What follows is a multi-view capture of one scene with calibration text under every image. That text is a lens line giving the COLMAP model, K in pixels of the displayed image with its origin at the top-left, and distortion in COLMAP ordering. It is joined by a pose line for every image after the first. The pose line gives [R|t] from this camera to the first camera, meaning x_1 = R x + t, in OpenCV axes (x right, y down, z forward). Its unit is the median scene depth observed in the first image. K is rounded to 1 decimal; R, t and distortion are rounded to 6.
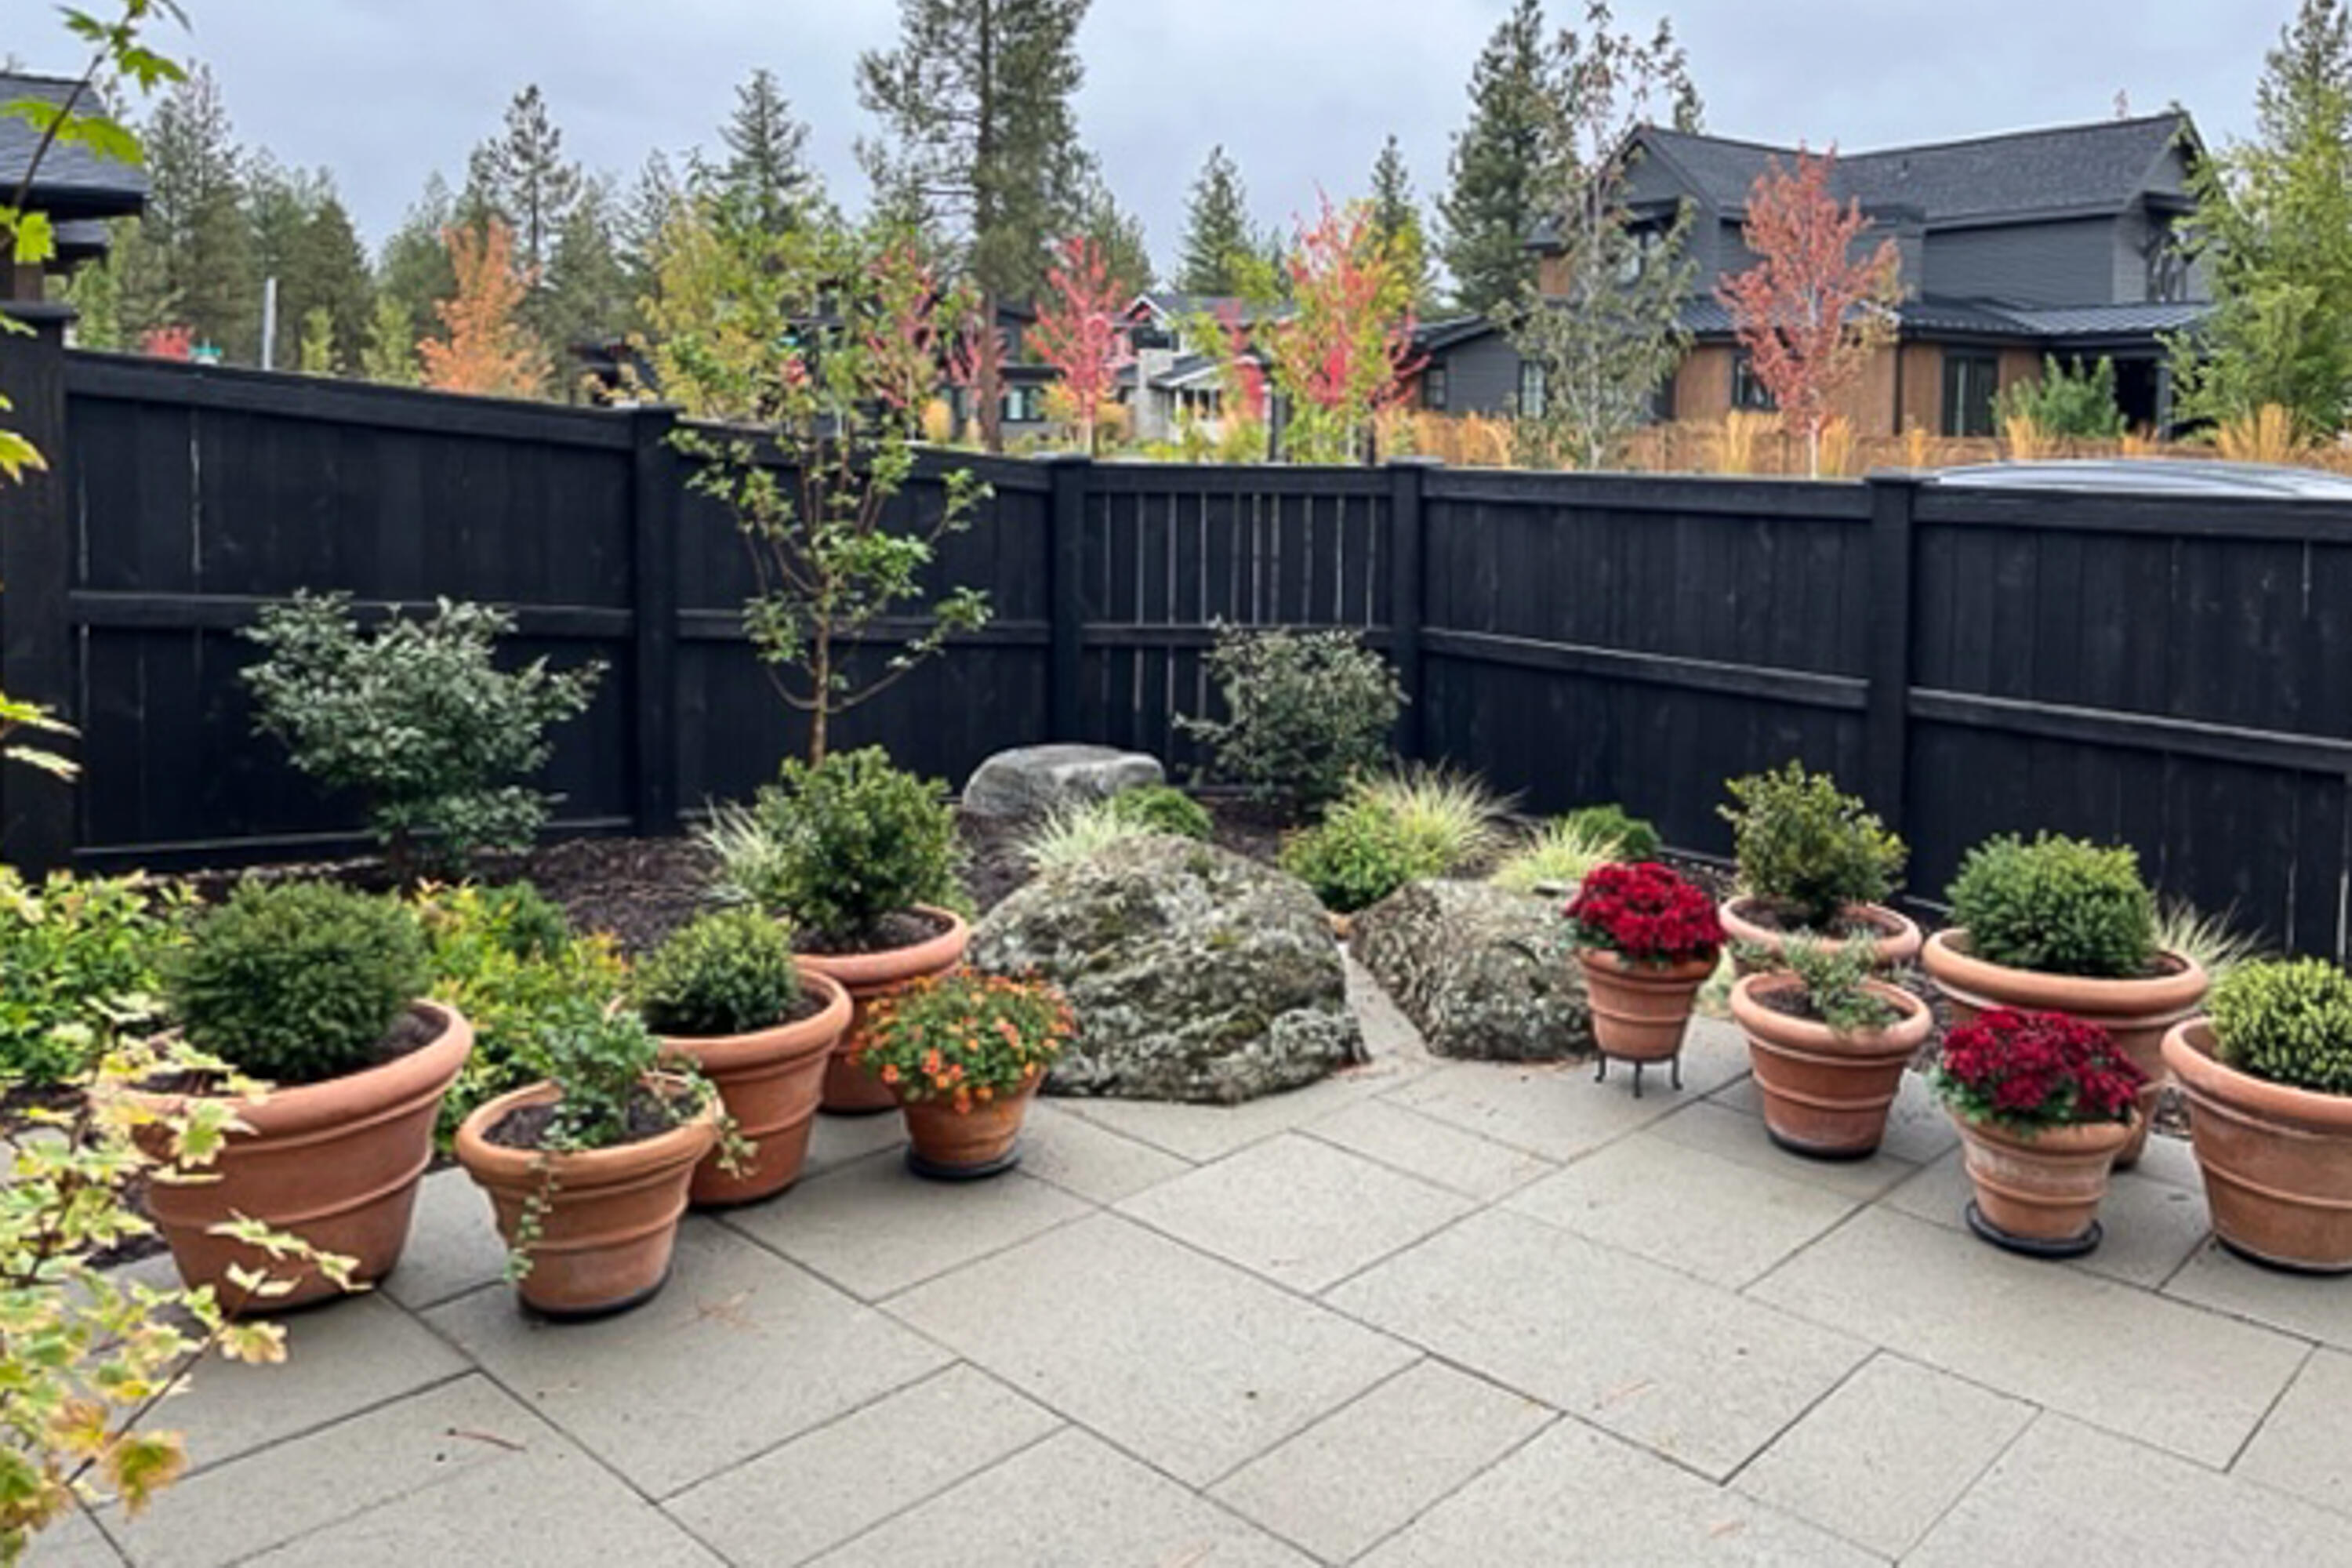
lens RADIAL K [[1847.1, 0, 1358.3], [0, 1847.1, 531.4], [0, 0, 1]] dist [0.008045, -0.001018]
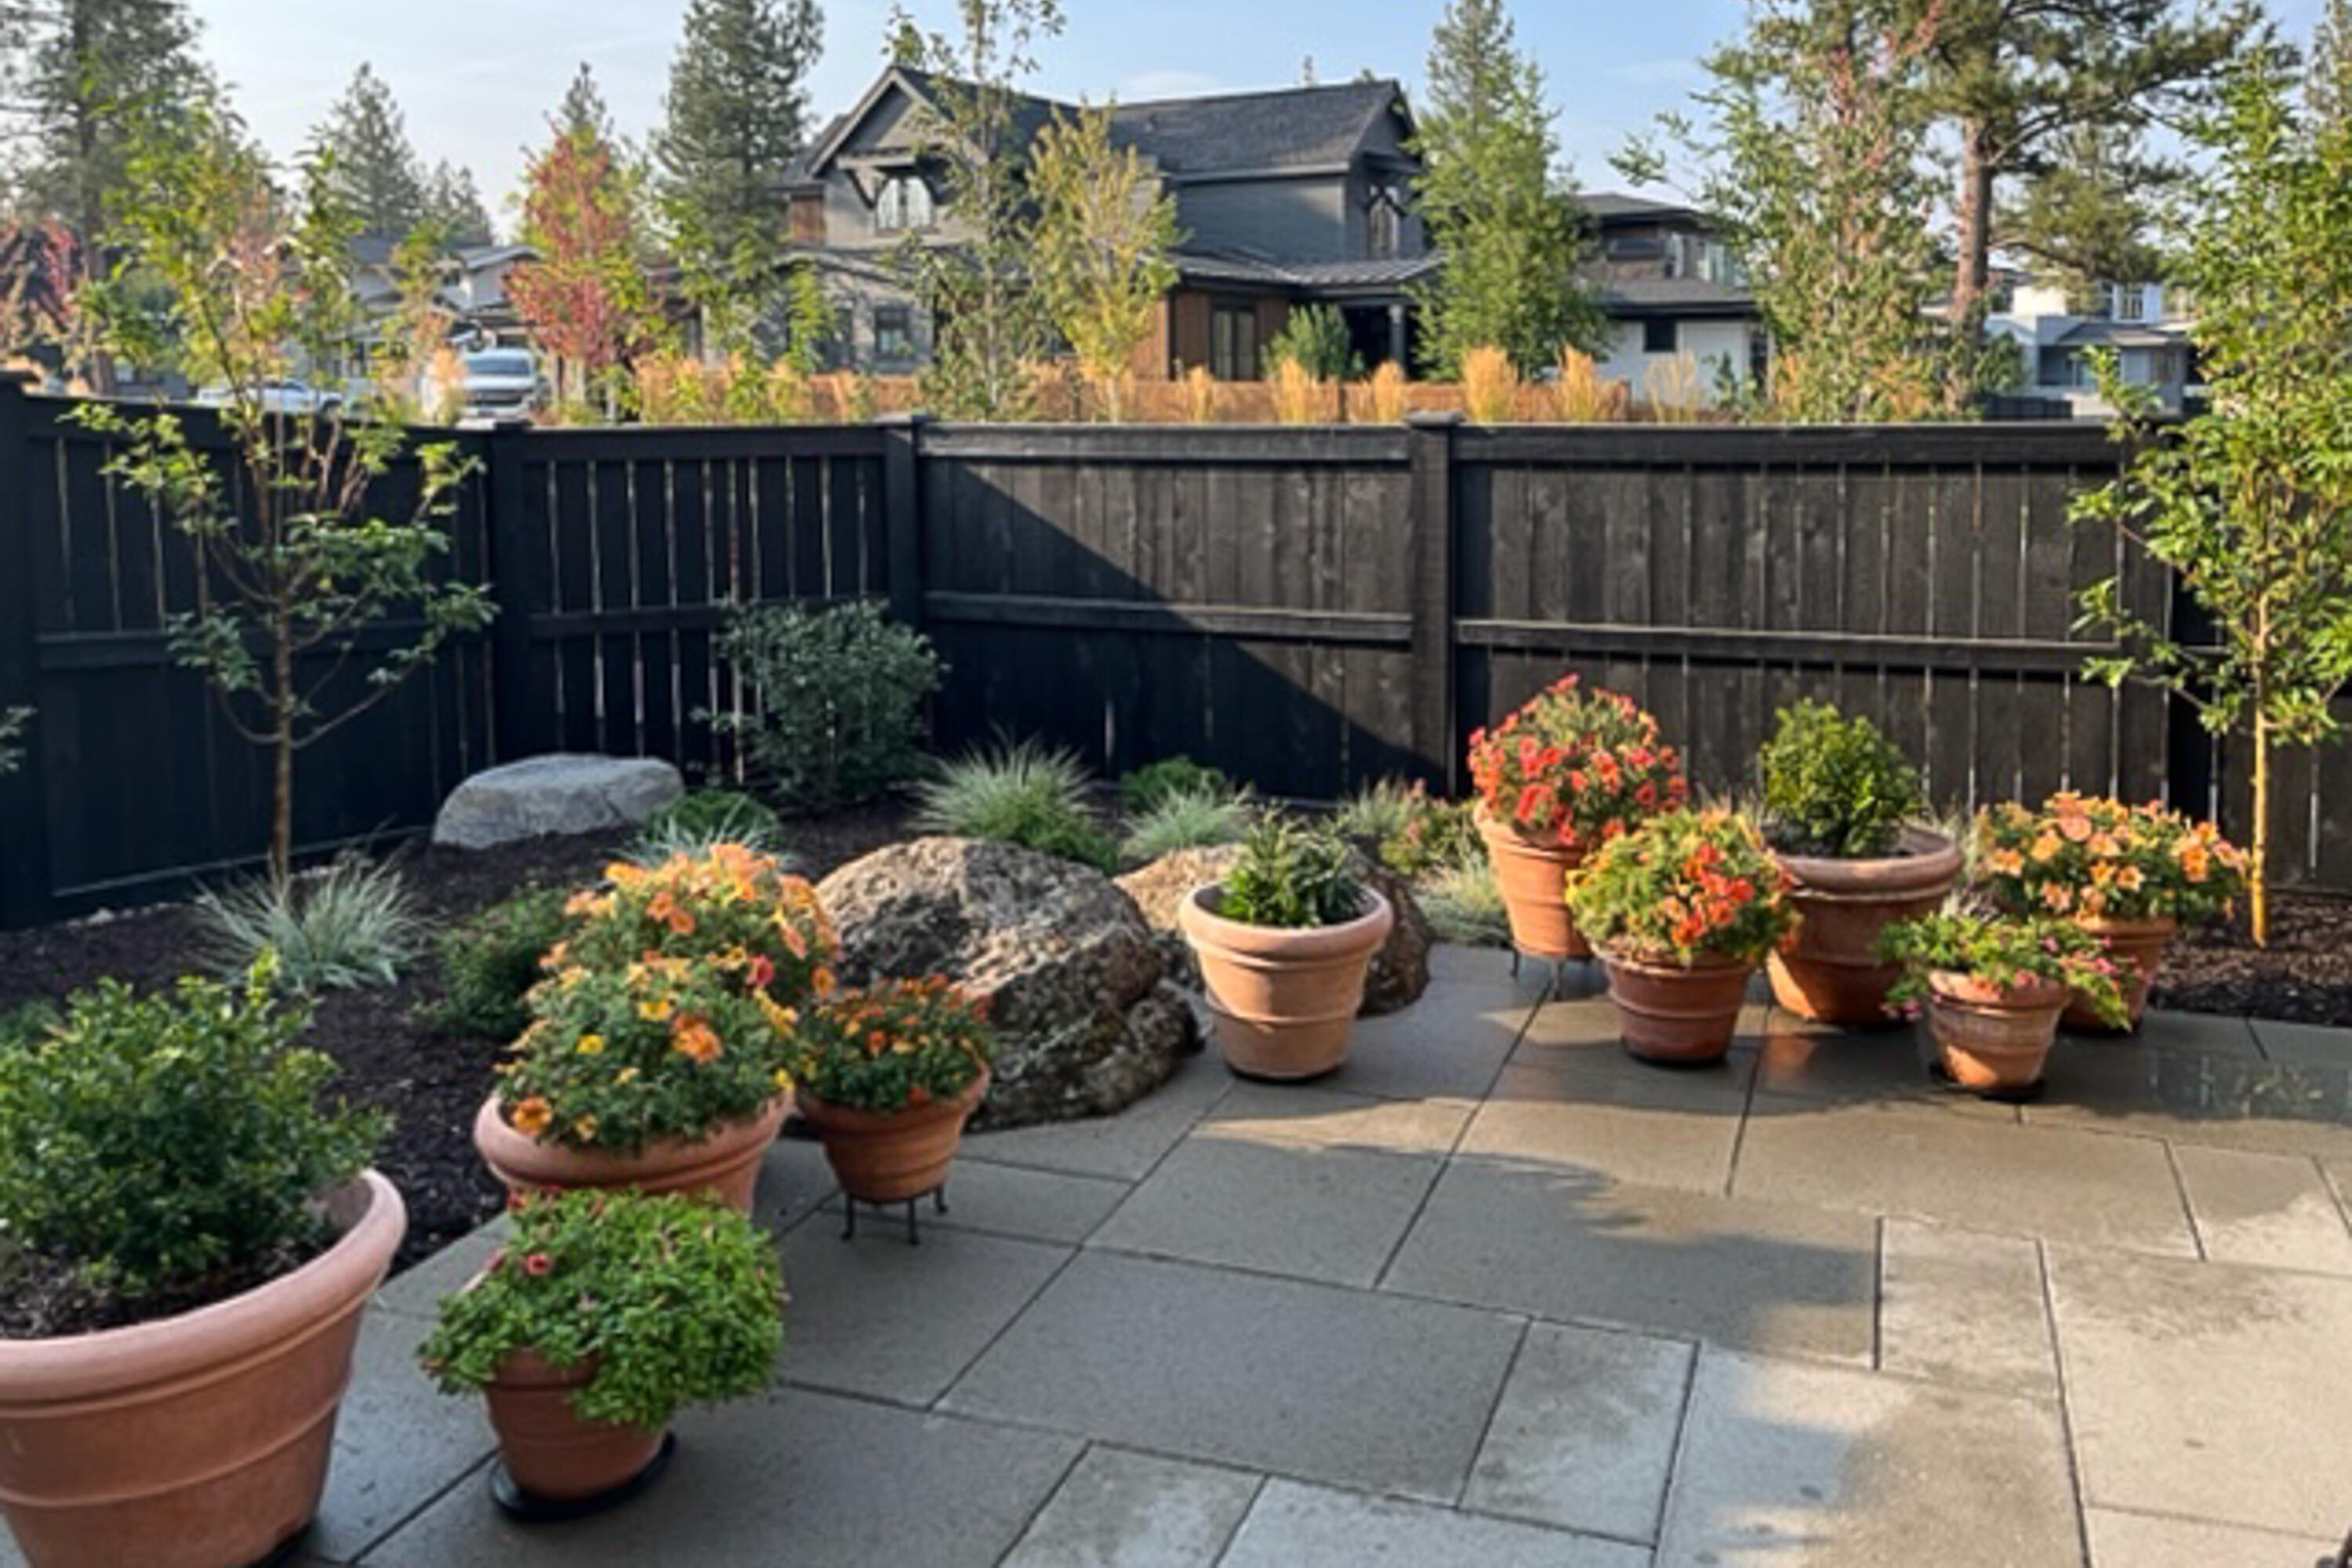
lens RADIAL K [[1847.1, 0, 1358.3], [0, 1847.1, 531.4], [0, 0, 1]] dist [0.008045, -0.001018]
pose [[0.911136, -0.053901, 0.408565, -0.193490], [0.042476, 0.998412, 0.036993, -0.006541], [-0.409910, -0.016351, 0.911979, 0.065717]]
